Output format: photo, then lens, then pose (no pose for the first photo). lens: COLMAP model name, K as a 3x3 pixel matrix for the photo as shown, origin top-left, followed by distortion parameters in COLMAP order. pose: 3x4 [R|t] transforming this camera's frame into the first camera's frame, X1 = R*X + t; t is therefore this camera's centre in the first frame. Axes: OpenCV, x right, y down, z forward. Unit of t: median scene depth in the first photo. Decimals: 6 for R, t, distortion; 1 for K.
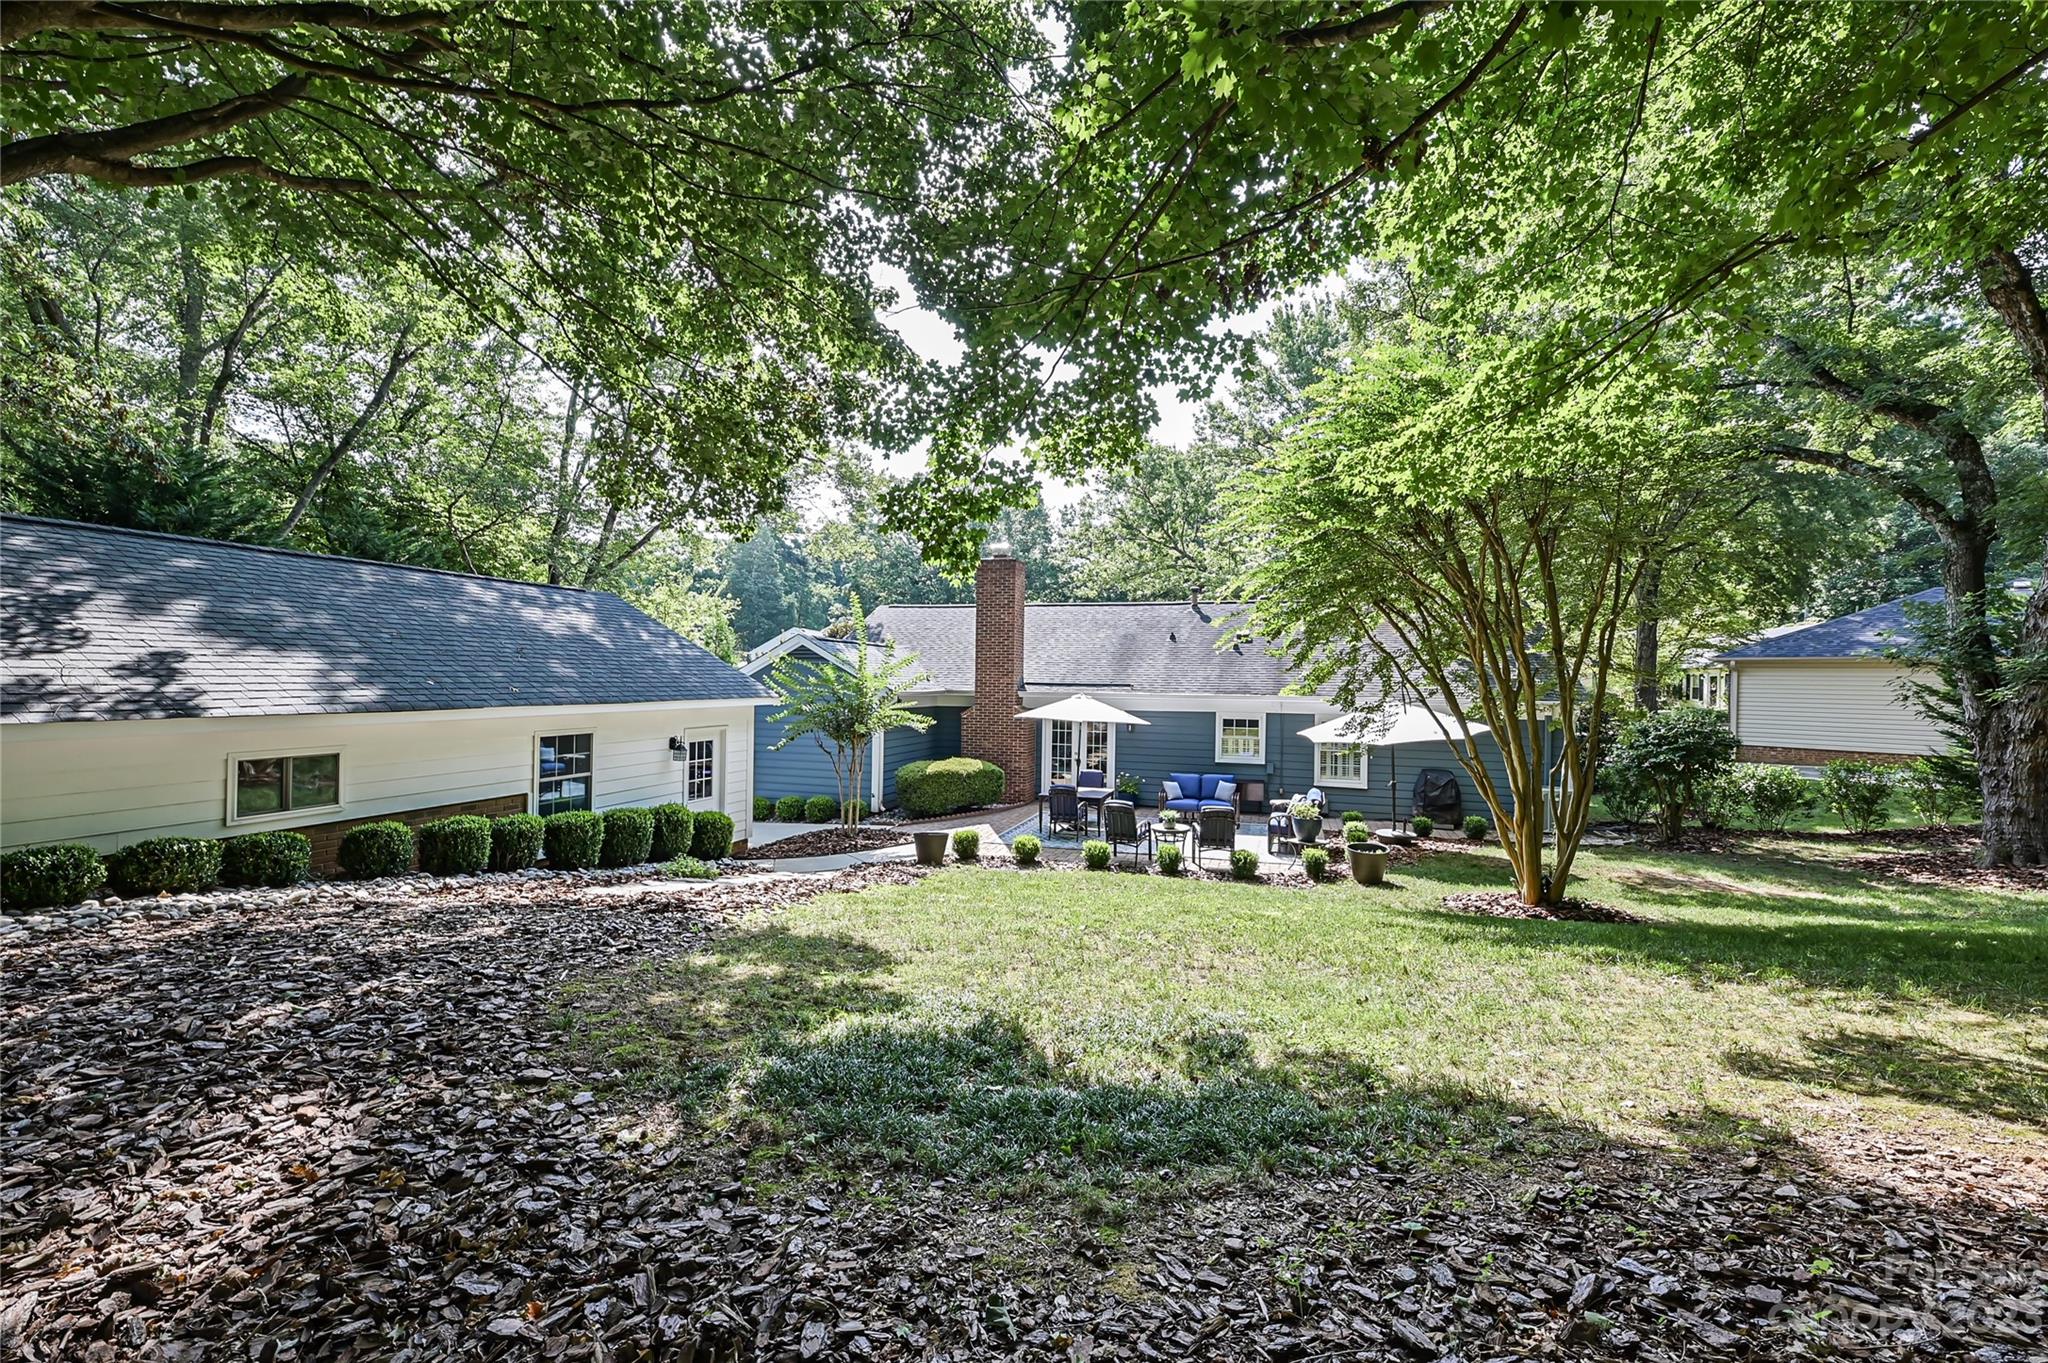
lens RADIAL K [[813.3, 0, 1018.6], [0, 813.3, 683.6], [0, 0, 1]] dist [0.000069, 0.000029]
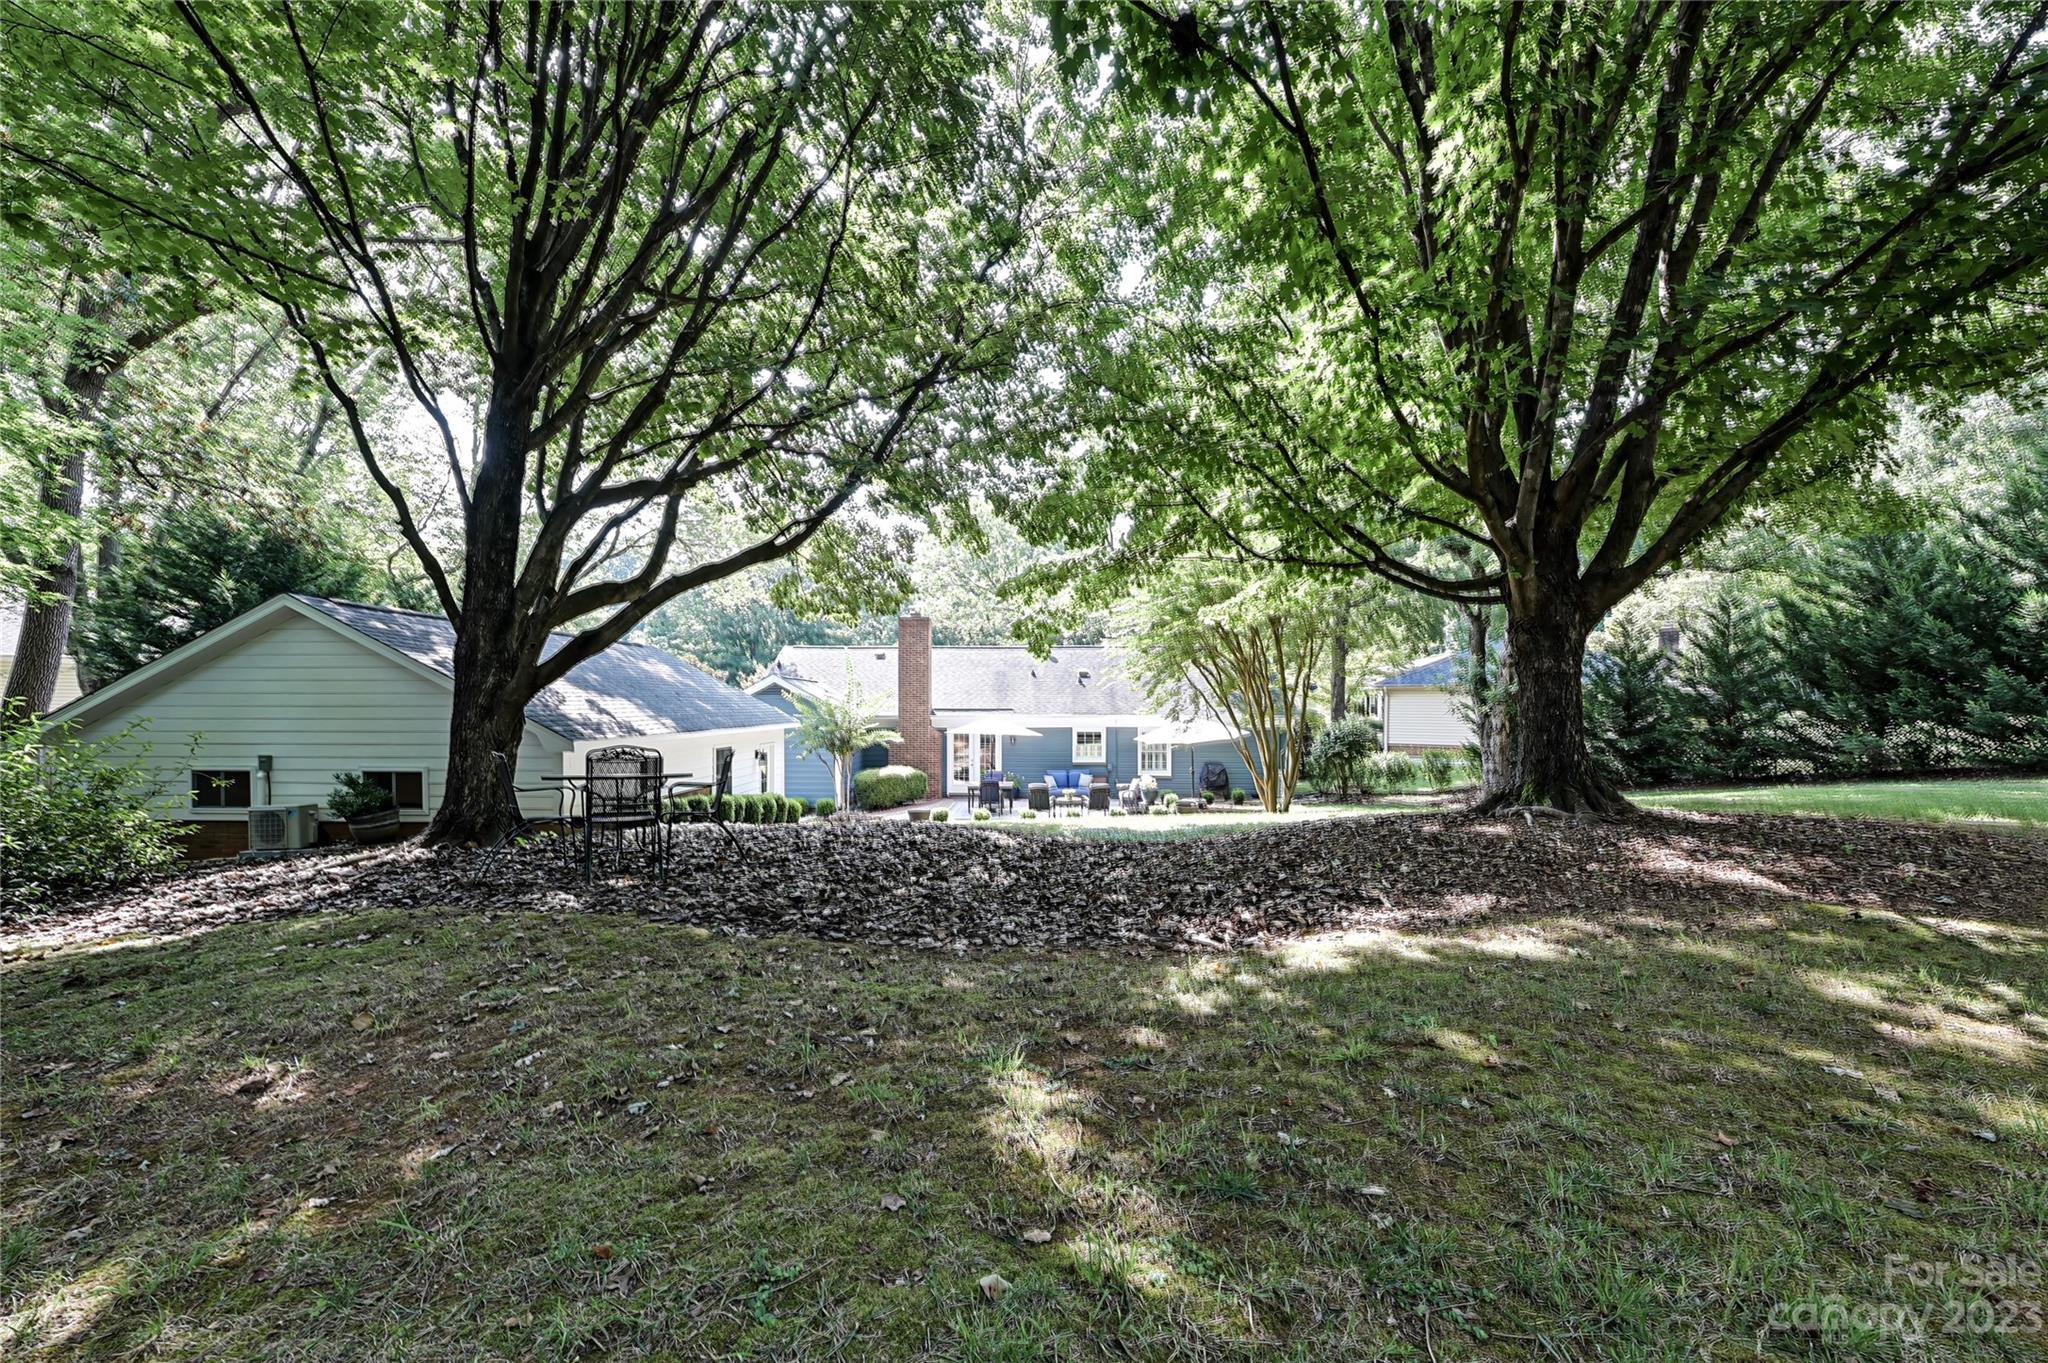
lens RADIAL K [[813.3, 0, 1018.6], [0, 813.3, 683.6], [0, 0, 1]] dist [0.000069, 0.000029]
pose [[0.962114, -0.001727, 0.272641, -0.279221], [0.009127, 0.999623, -0.025878, -0.006101], [-0.272494, 0.027386, 0.961768, -0.406889]]
